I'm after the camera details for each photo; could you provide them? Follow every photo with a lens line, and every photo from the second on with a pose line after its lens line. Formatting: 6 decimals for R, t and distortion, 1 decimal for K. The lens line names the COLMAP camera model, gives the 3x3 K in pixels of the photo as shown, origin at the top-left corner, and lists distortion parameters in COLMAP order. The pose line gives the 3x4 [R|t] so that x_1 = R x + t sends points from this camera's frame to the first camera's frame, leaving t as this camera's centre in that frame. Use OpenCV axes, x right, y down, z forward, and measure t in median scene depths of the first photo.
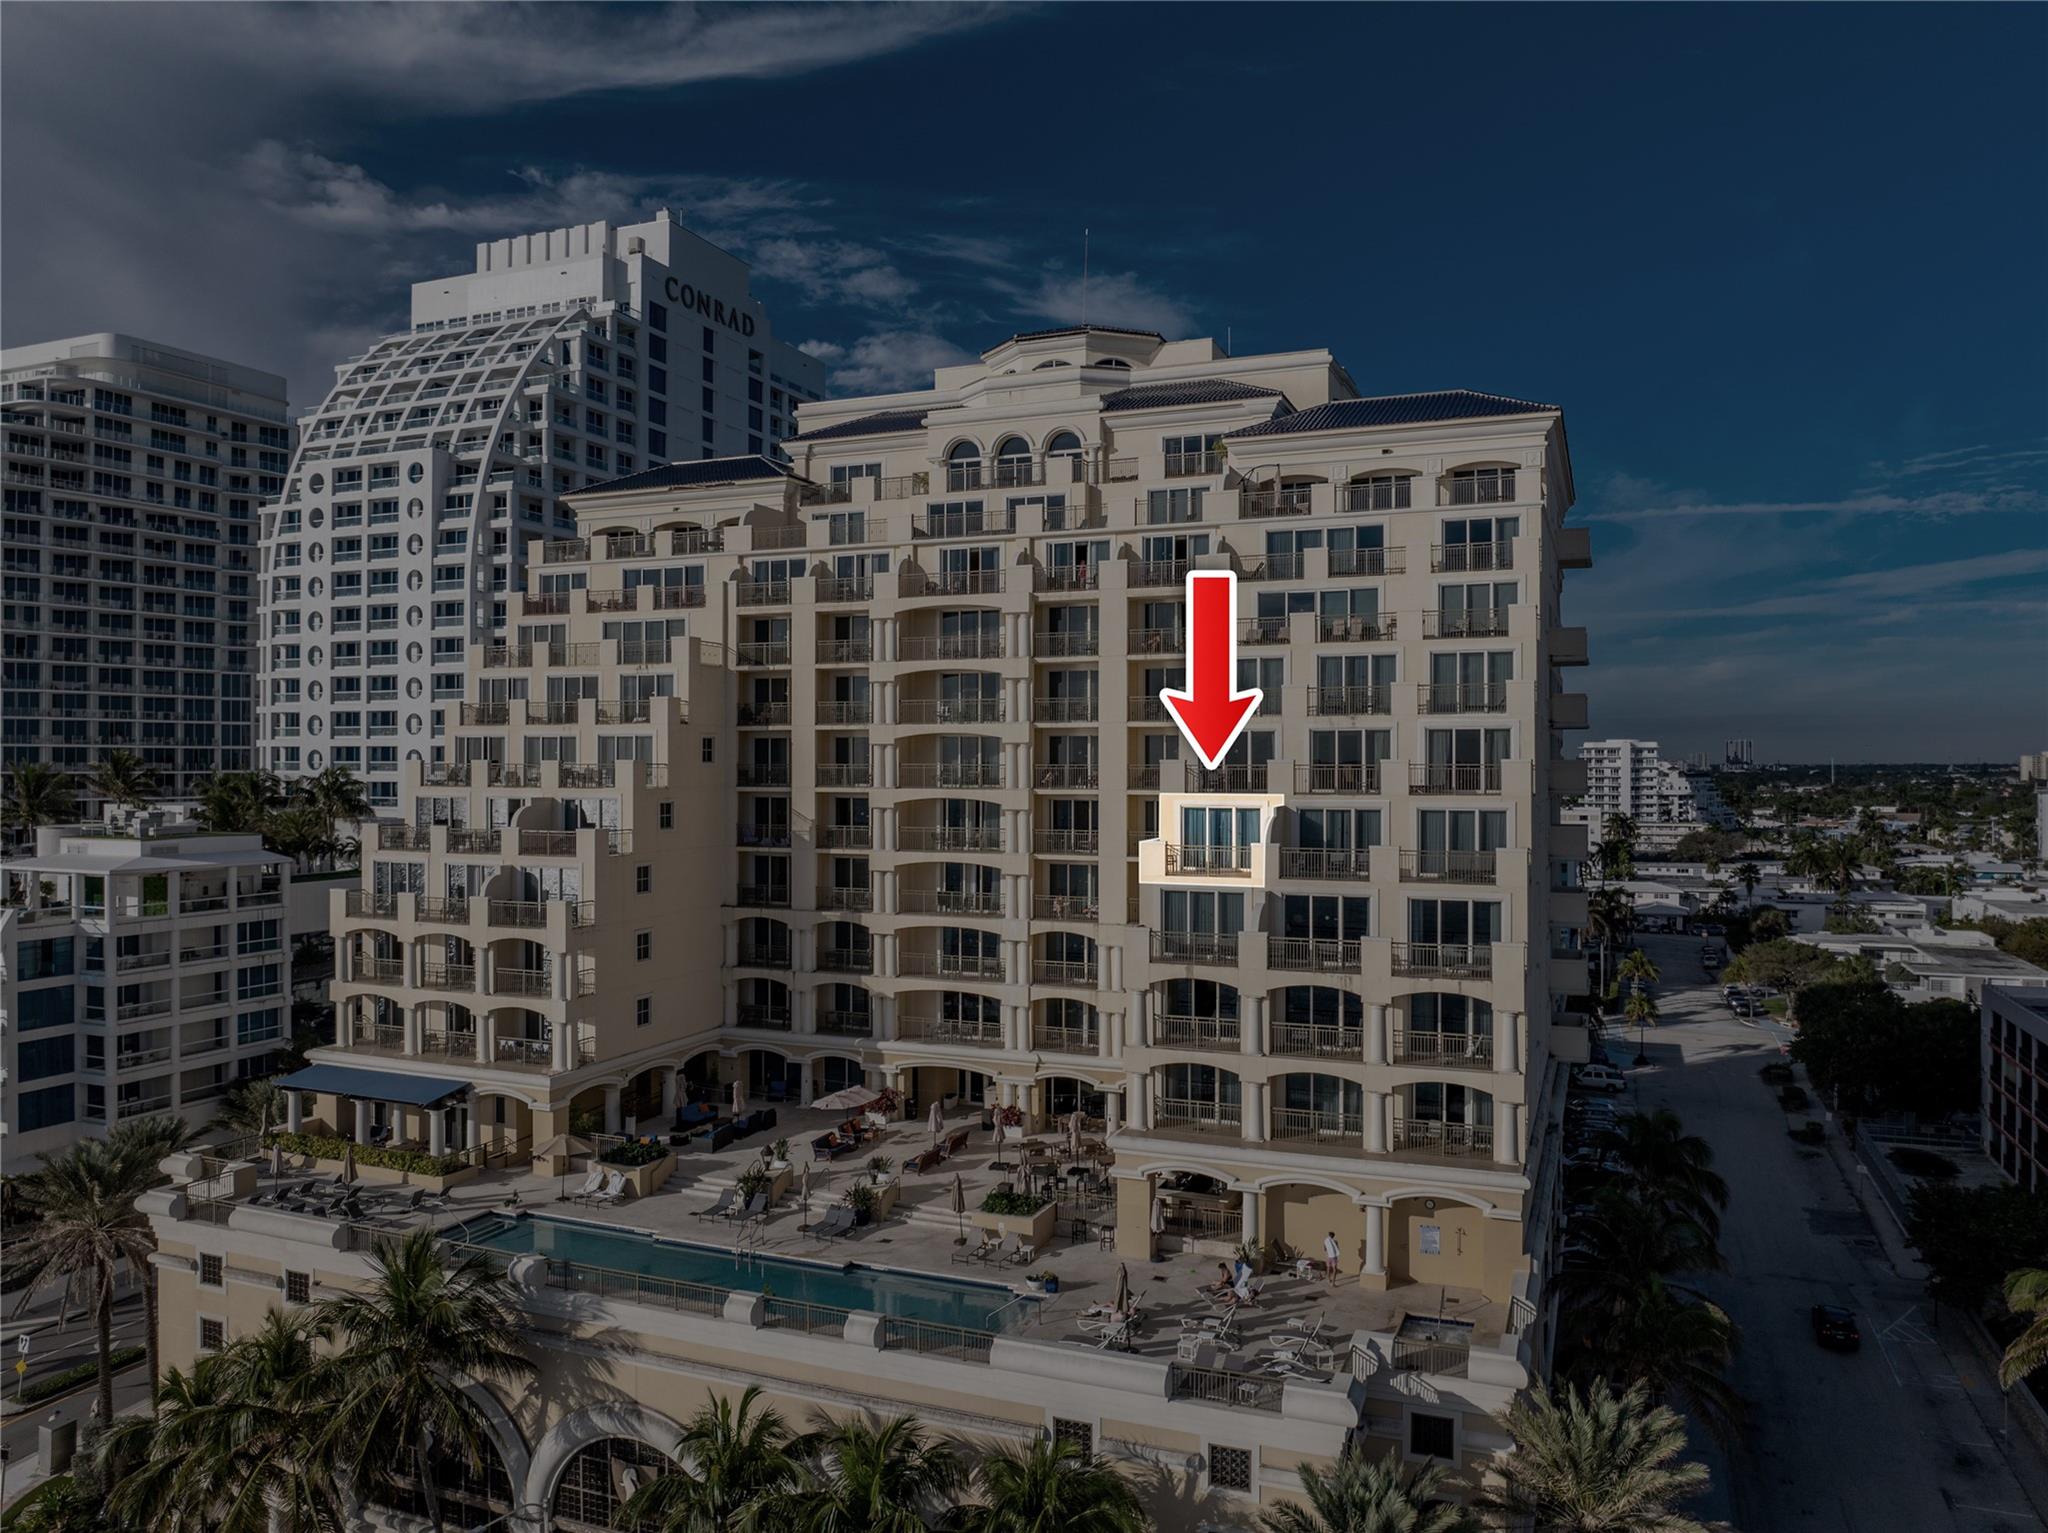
lens RADIAL K [[1440.6, 0, 1024.0], [0, 1440.6, 766.5], [0, 0, 1]] dist [-0.023188, -0.030013]
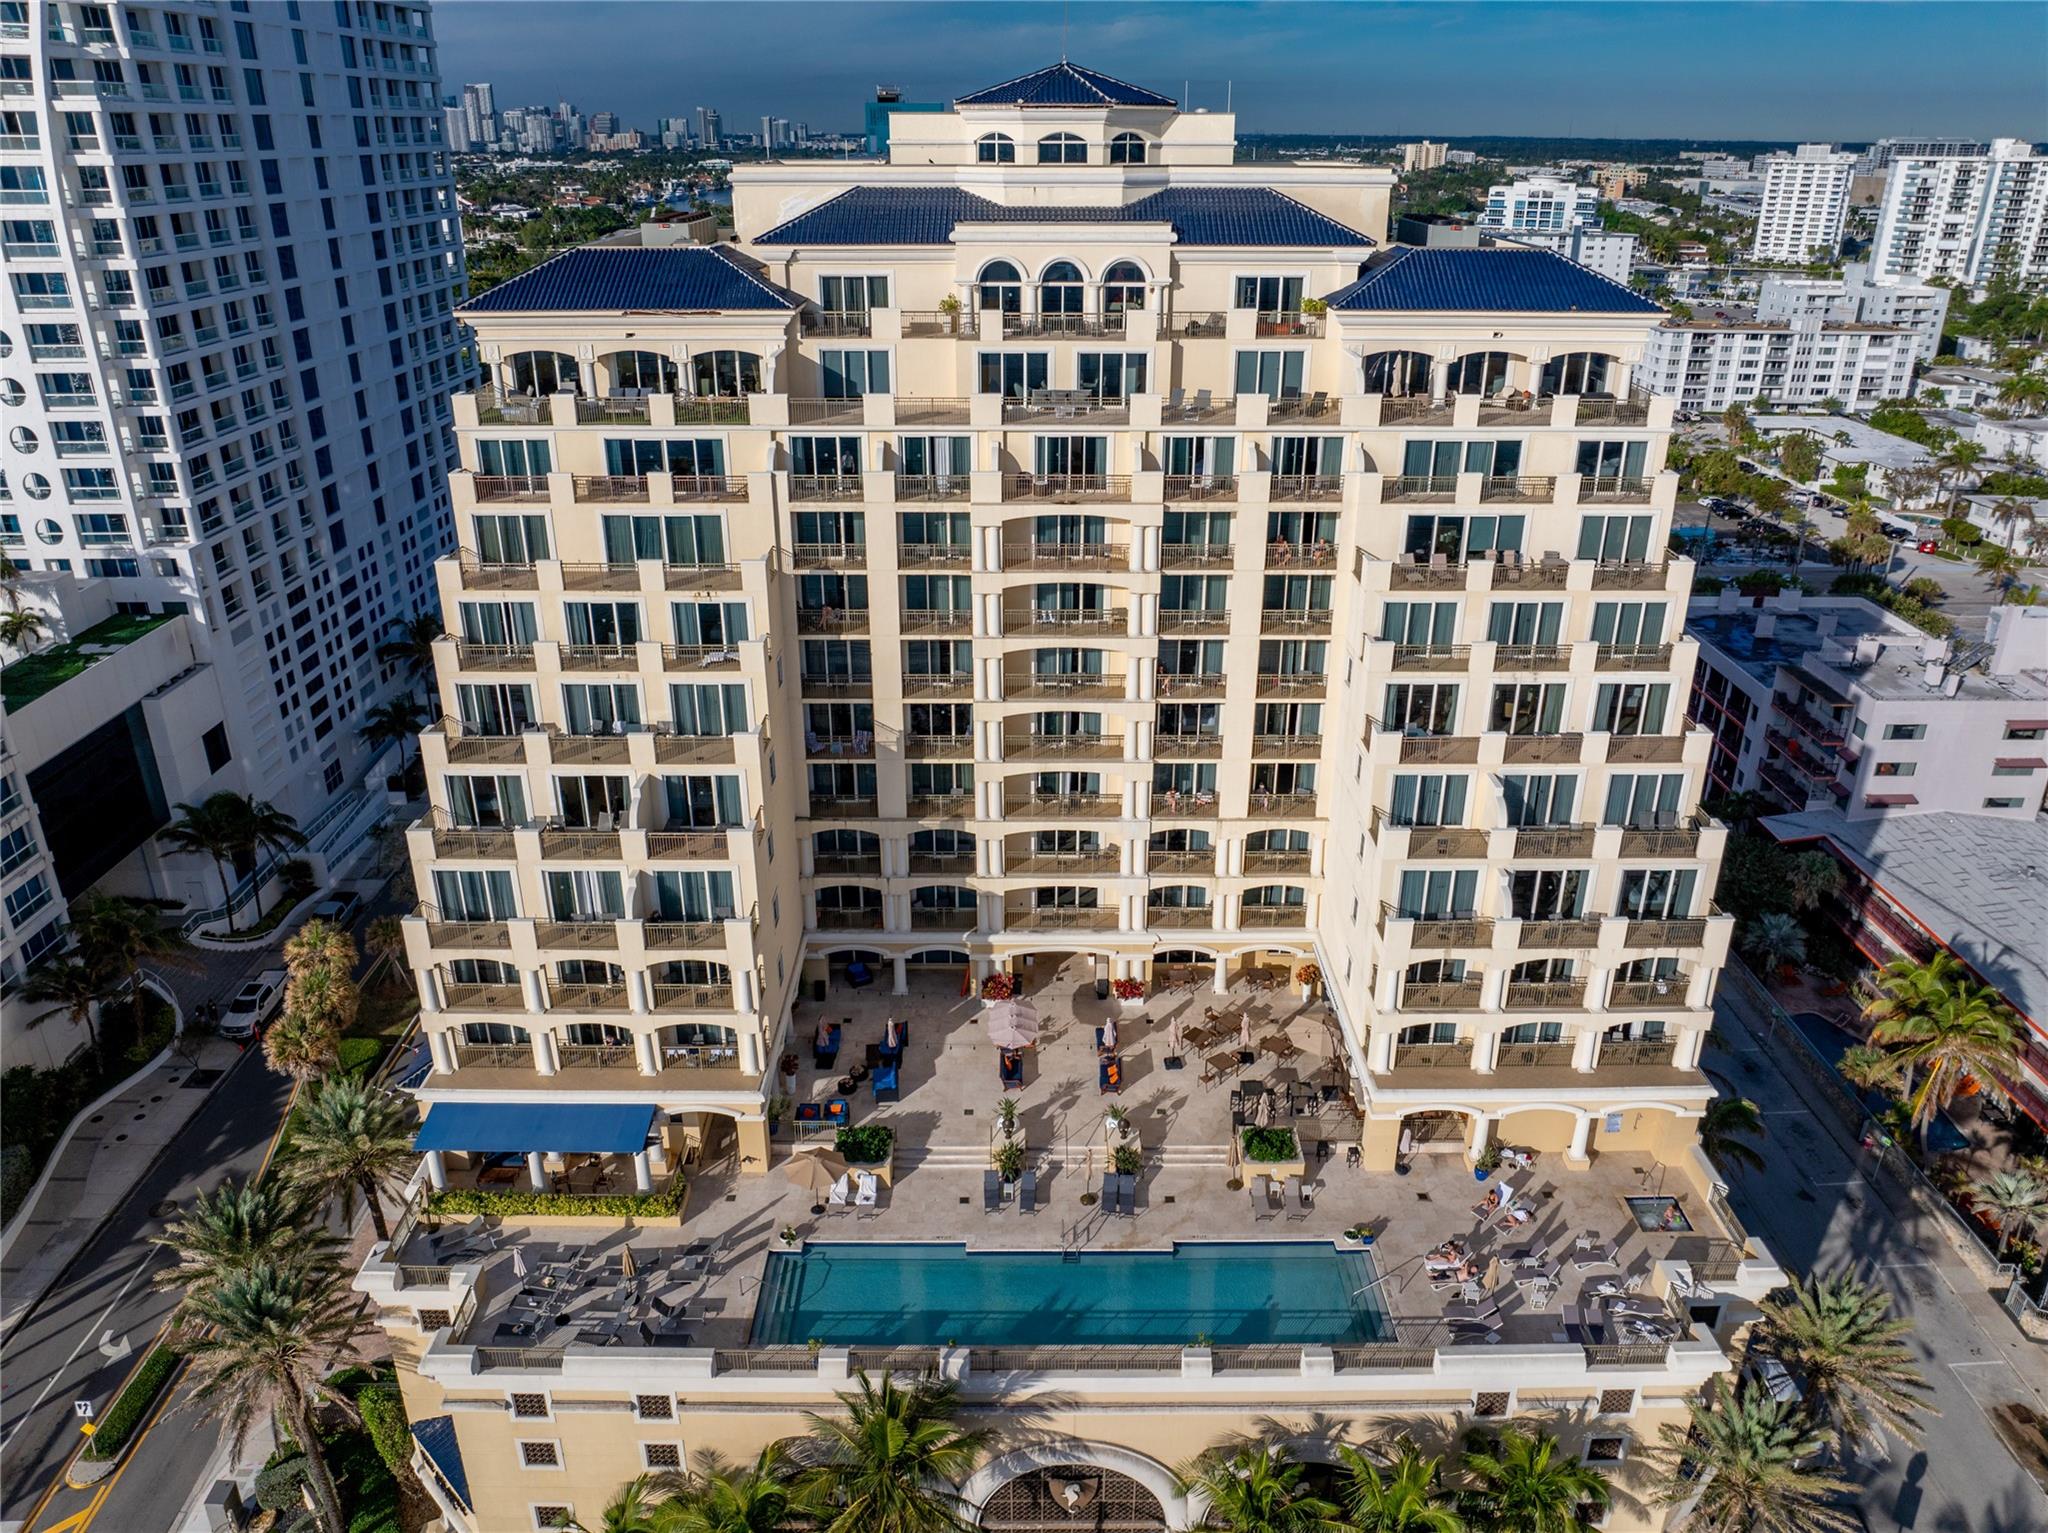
lens RADIAL K [[1444.0, 0, 1024.0], [0, 1444.0, 766.5], [0, 0, 1]] dist [-0.055754, 0.033985]
pose [[0.925761, -0.153647, 0.345483, -0.407762], [0.001023, 0.914728, 0.404069, -0.326438], [-0.378107, -0.373718, 0.846977, 0.172051]]
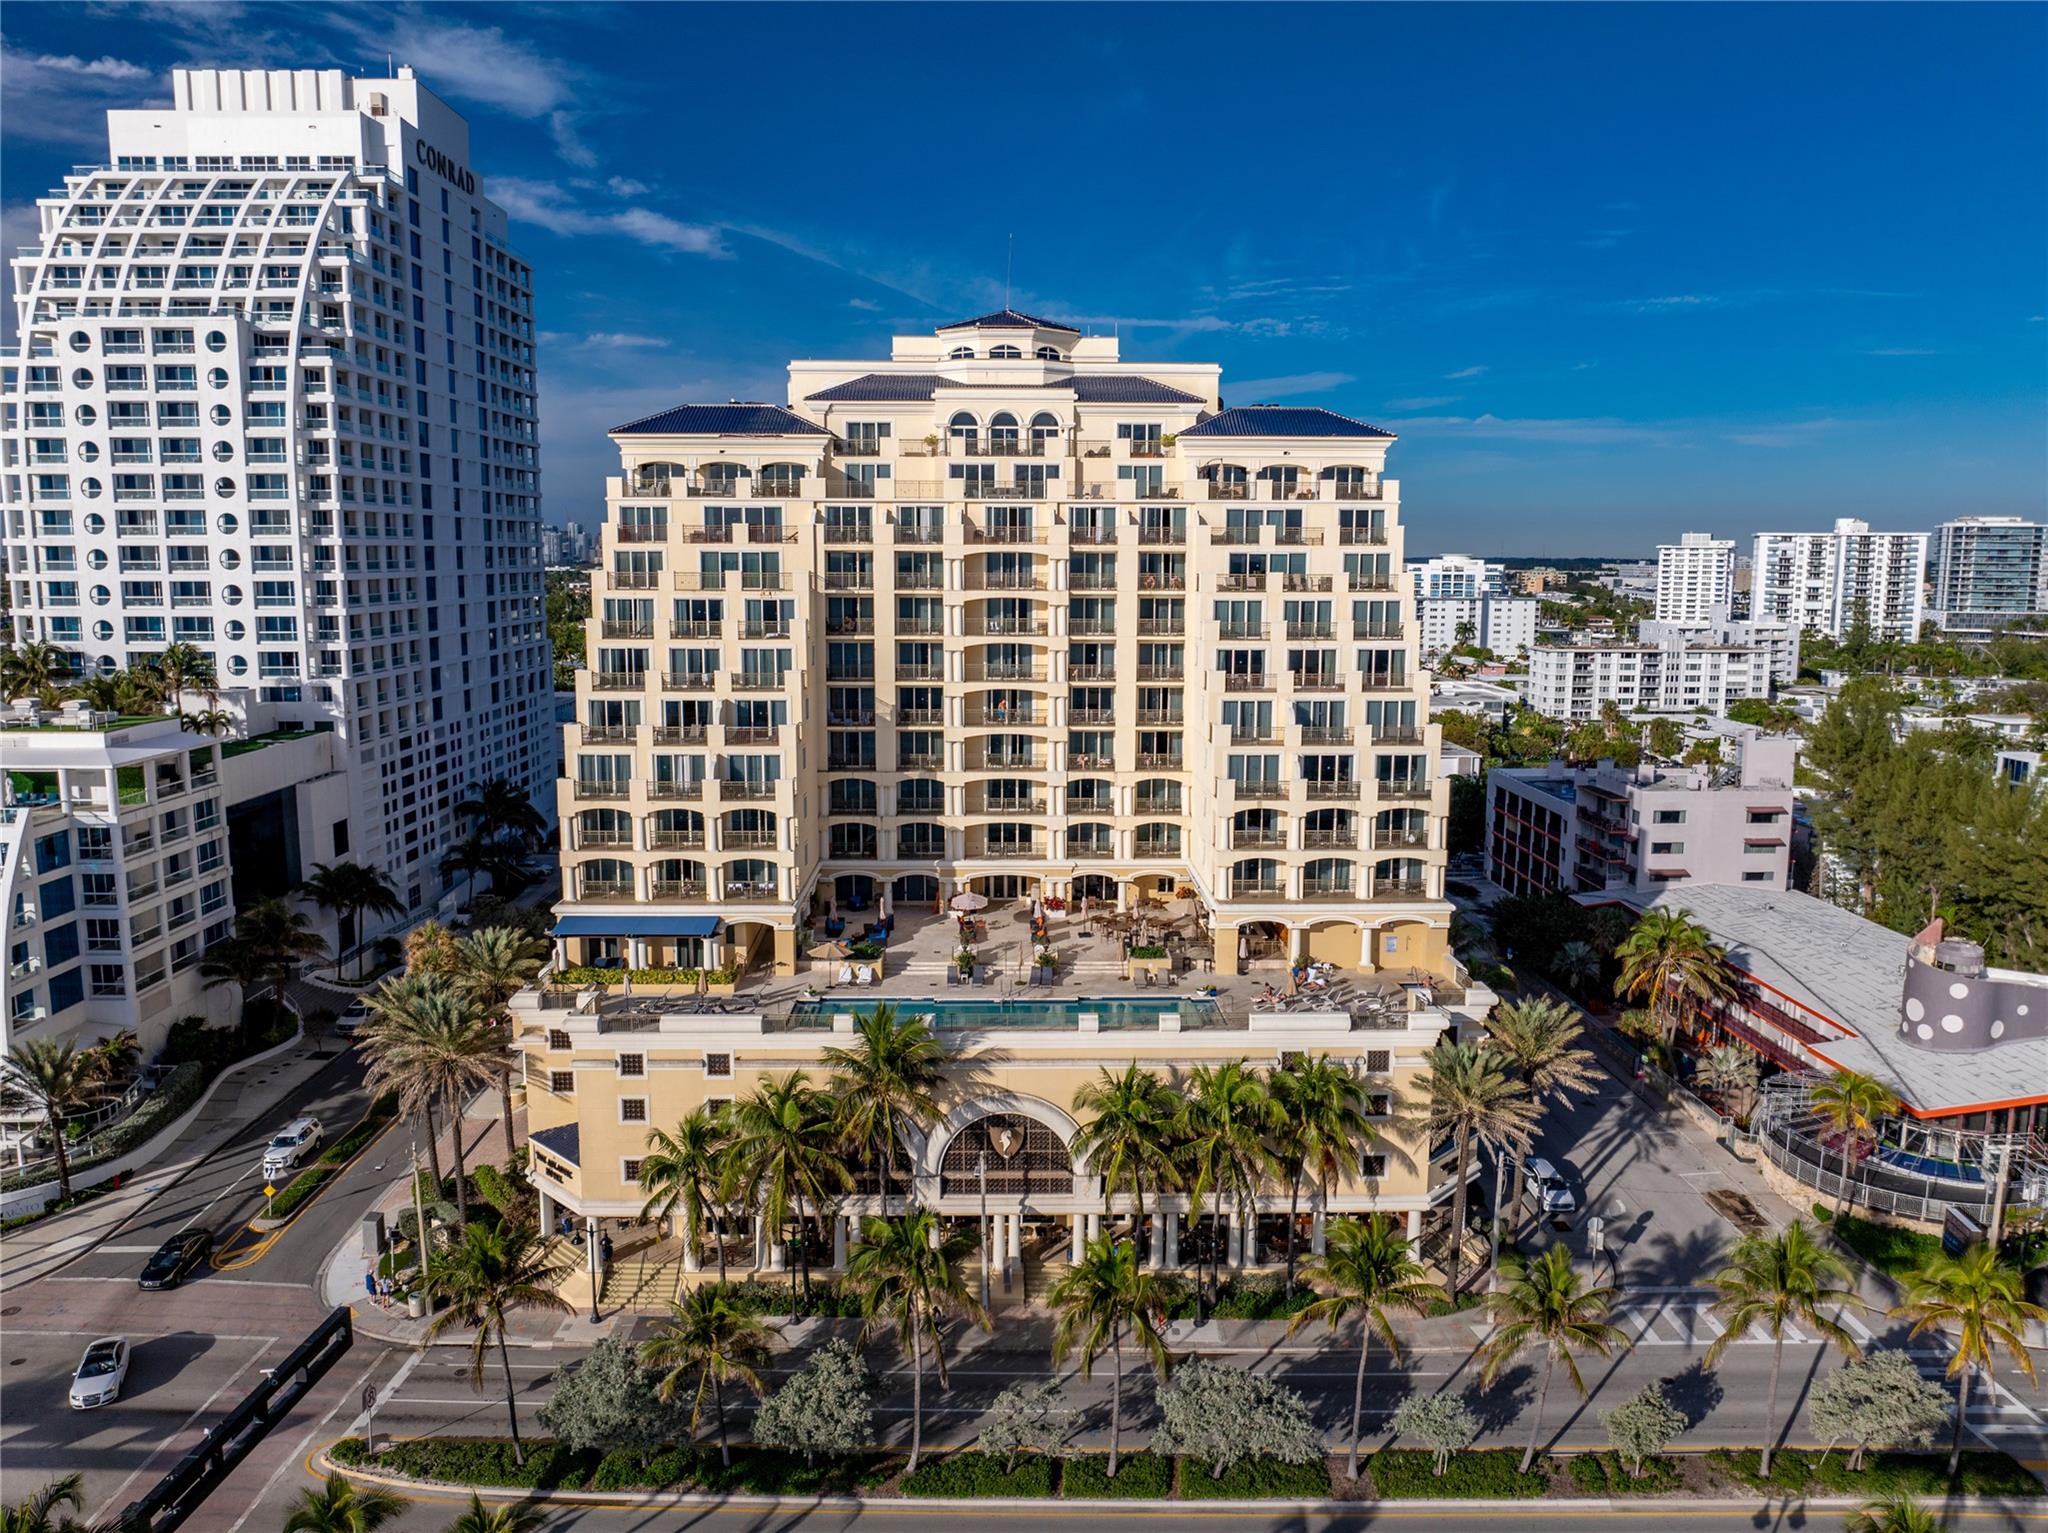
lens RADIAL K [[1440.6, 0, 1024.0], [0, 1440.6, 766.5], [0, 0, 1]] dist [-0.023188, -0.030013]
pose [[0.919151, -0.054947, 0.390054, -0.578408], [-0.001804, 0.989626, 0.143659, -0.103475], [-0.393901, -0.132748, 0.909516, -0.297890]]
